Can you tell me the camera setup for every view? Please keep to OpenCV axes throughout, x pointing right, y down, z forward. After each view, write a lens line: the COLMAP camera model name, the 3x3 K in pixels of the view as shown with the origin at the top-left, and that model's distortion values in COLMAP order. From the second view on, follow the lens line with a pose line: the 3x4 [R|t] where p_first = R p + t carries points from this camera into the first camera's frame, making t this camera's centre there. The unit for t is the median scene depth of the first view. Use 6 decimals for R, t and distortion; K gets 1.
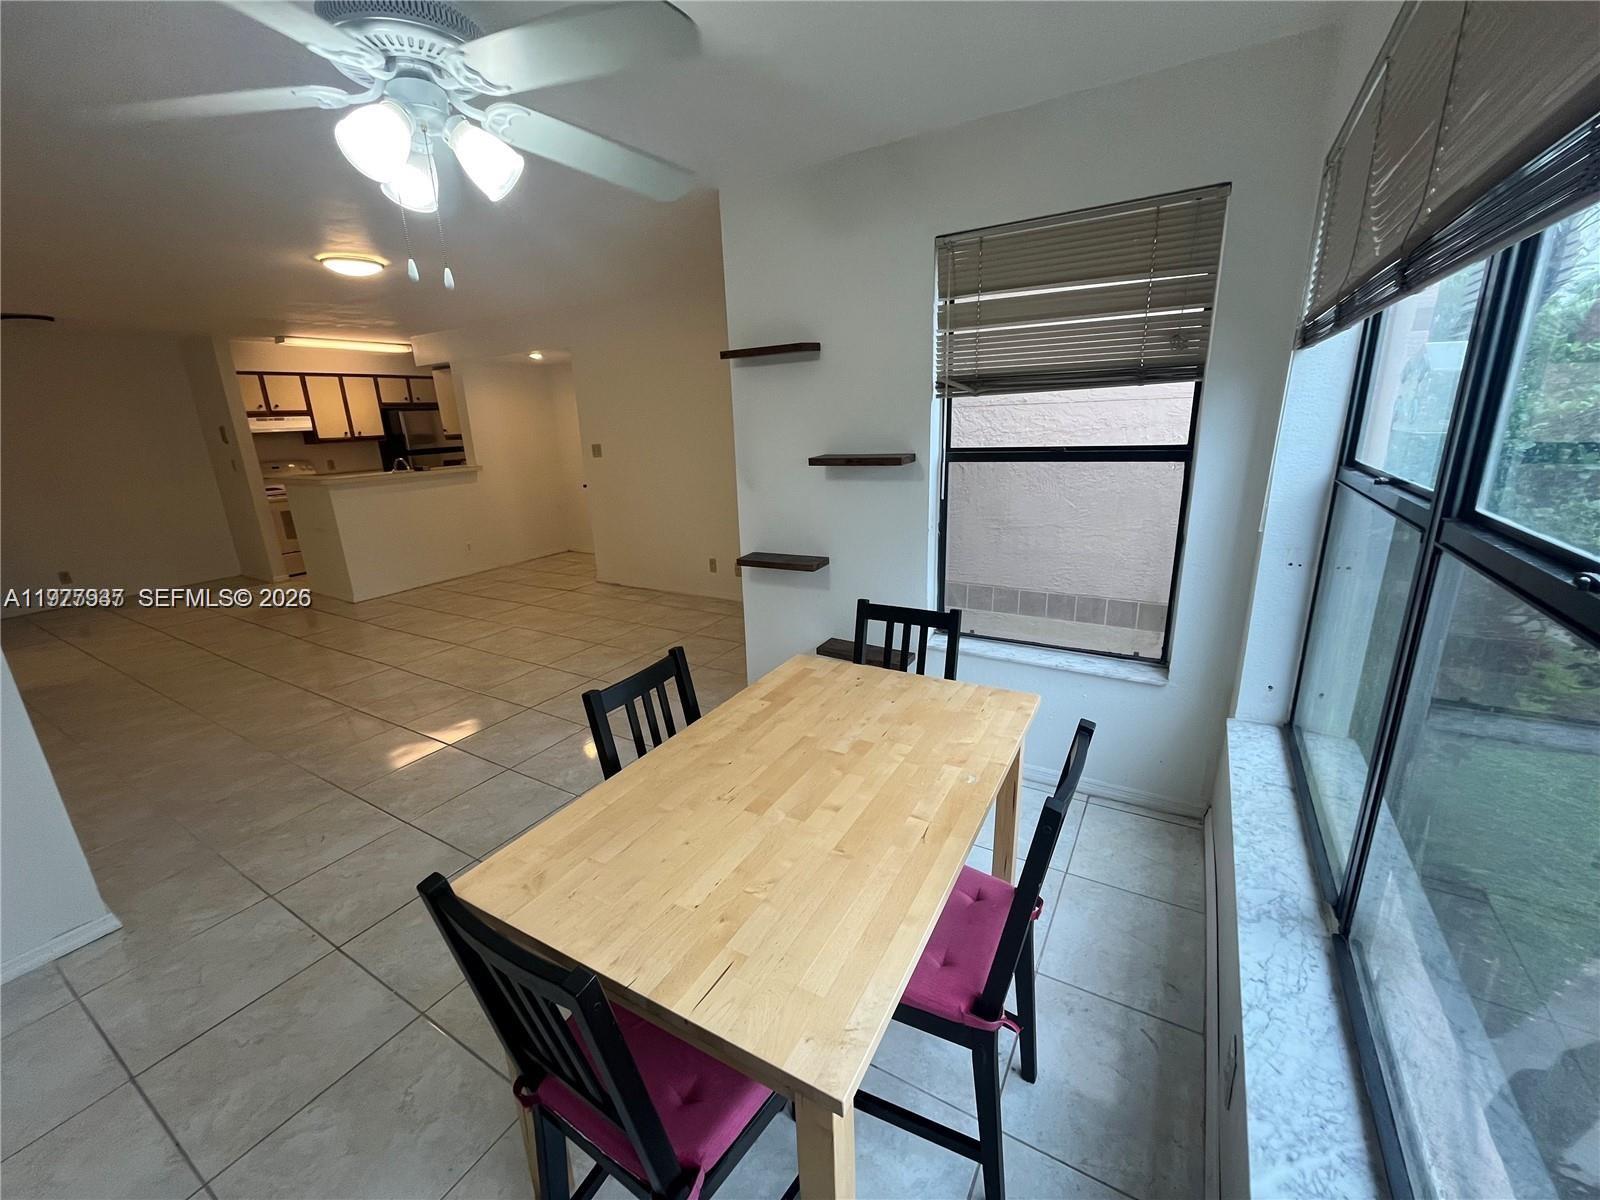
lens RADIAL K [[649.0, 0, 800.0], [0, 649.0, 600.0], [0, 0, 1]] dist [-0.002503, -0.000217]
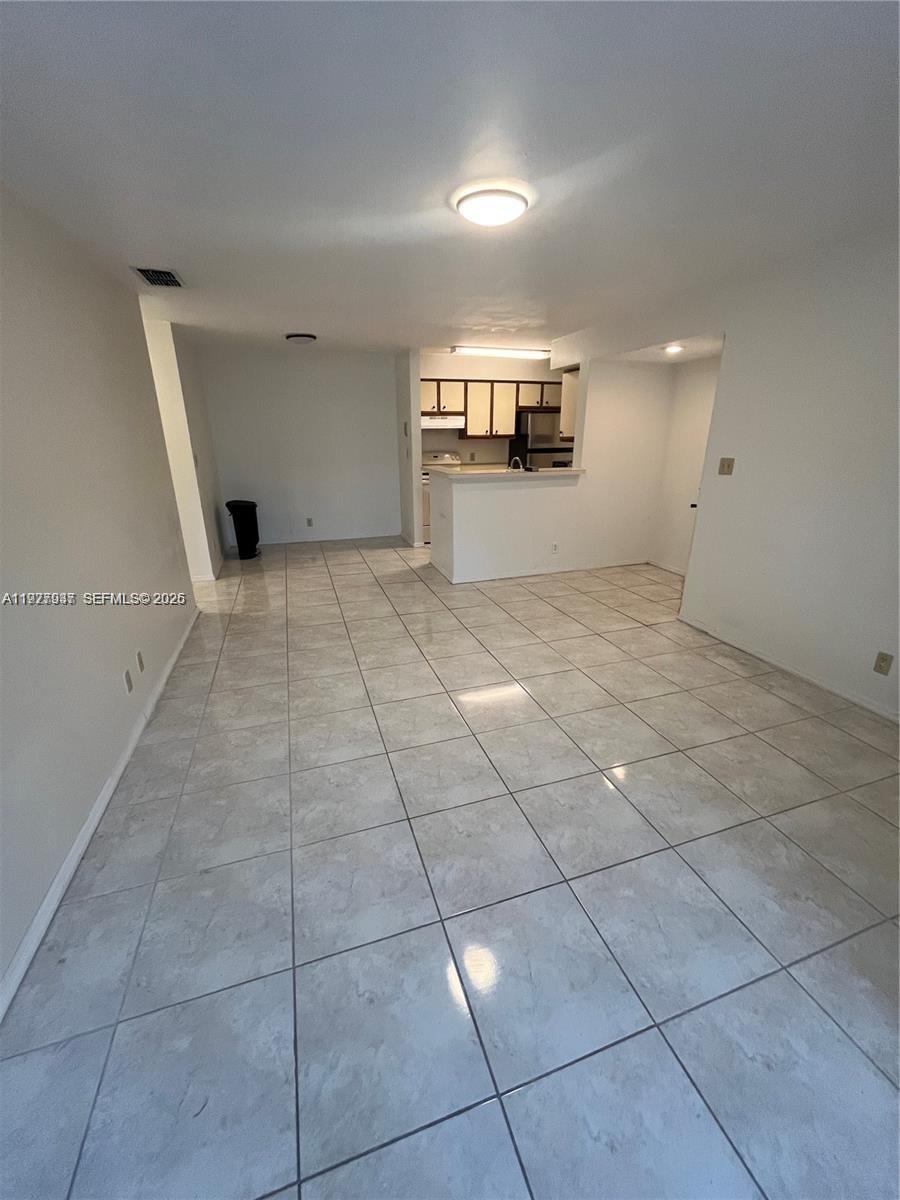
lens RADIAL K [[486.7, 0, 450.0], [0, 486.7, 600.0], [0, 0, 1]] dist [-0.002503, -0.000217]
pose [[0.757833, 0.245353, -0.604558, -0.142373], [-0.201622, 0.969313, 0.140645, -0.074042], [0.620514, 0.015307, 0.784046, 0.278537]]
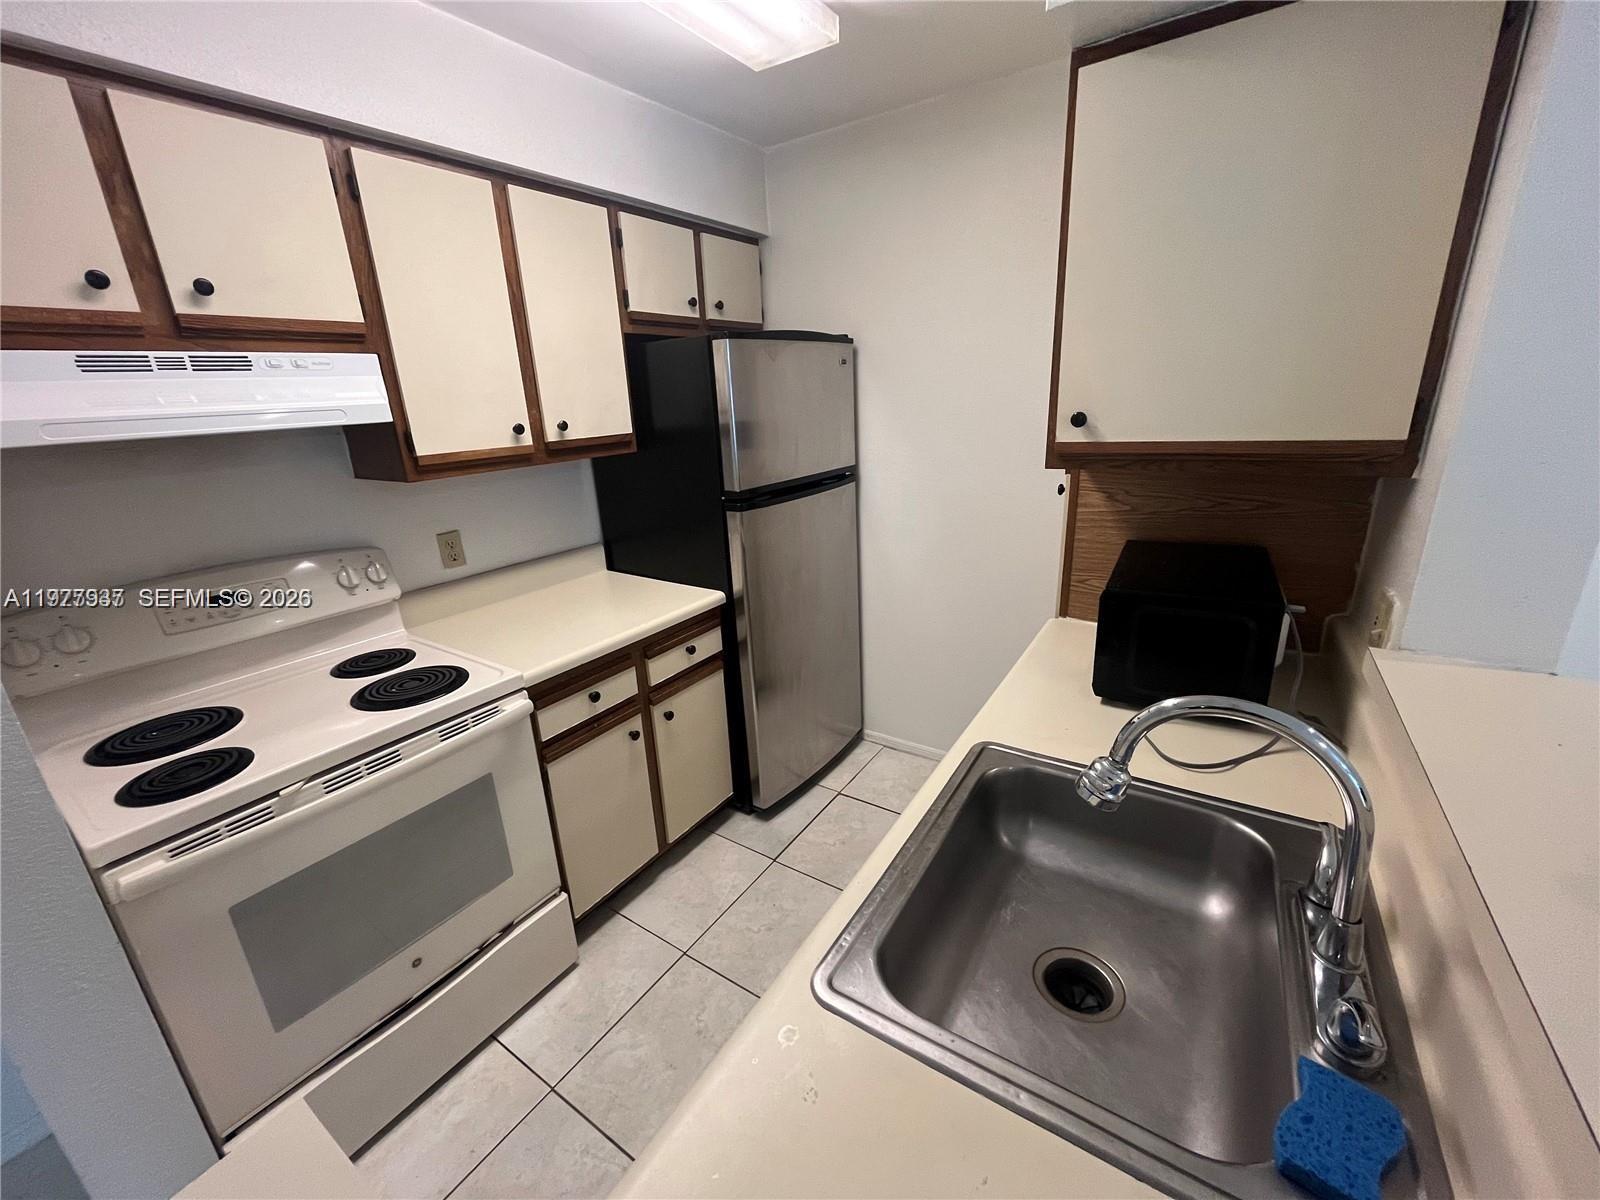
lens RADIAL K [[649.0, 0, 800.0], [0, 649.0, 600.0], [0, 0, 1]] dist [-0.002503, -0.000217]
pose [[0.998938, 0.018548, -0.042187, -0.639358], [-0.016791, 0.998992, 0.041637, -0.225289], [0.042916, -0.040885, 0.998242, 0.831477]]
